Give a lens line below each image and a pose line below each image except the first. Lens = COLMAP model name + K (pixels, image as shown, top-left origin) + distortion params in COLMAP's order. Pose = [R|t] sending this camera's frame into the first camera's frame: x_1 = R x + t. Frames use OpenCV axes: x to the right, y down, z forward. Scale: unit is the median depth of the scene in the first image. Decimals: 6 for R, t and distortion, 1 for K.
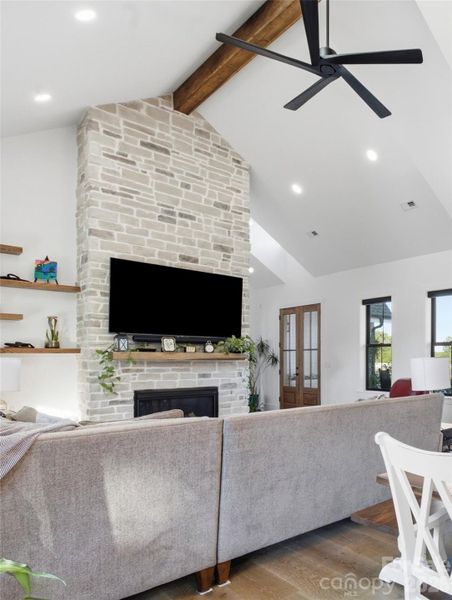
lens RADIAL K [[421.9, 0, 451.5], [0, 421.9, 358.1], [0, 0, 1]] dist [-0.017106, 0.007703]
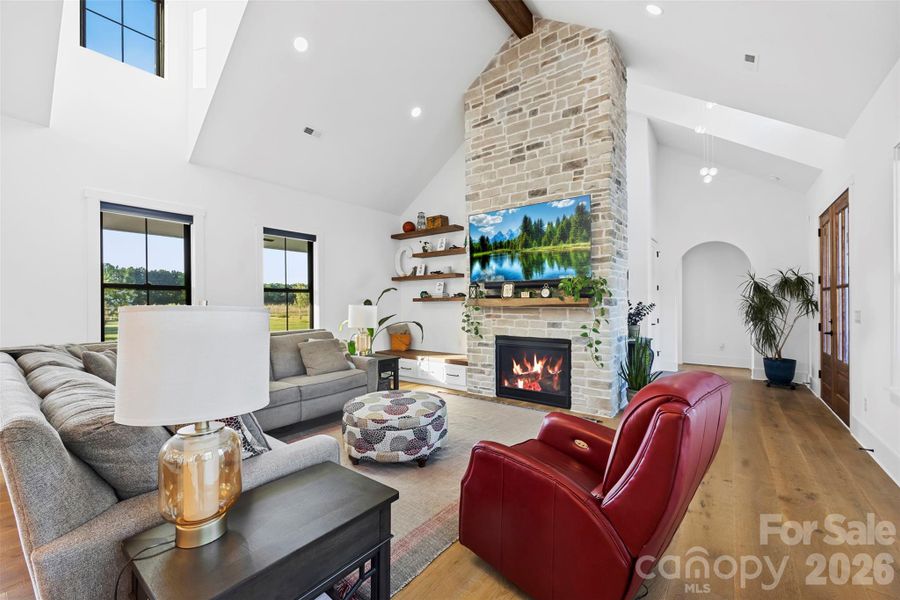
lens RADIAL K [[364.6, 0, 448.6], [0, 364.6, 302.2], [0, 0, 1]] dist [0.001292, -0.000431]
pose [[0.000295, -0.000670, -1.000000, 0.156209], [0.008313, 0.999965, -0.000667, -0.006182], [0.999965, -0.008313, 0.000300, 0.860761]]
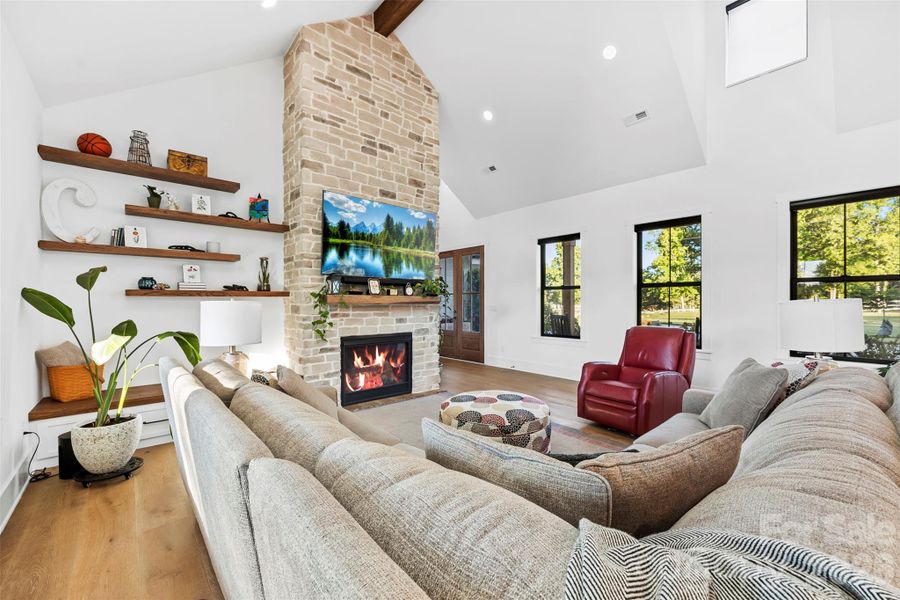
lens RADIAL K [[364.6, 0, 448.6], [0, 364.6, 302.2], [0, 0, 1]] dist [0.001292, -0.000431]
pose [[0.982771, -0.000291, -0.184827, -0.368130], [0.000279, 1.000000, -0.000095, 0.001377], [0.184827, 0.000042, 0.982771, 0.251185]]
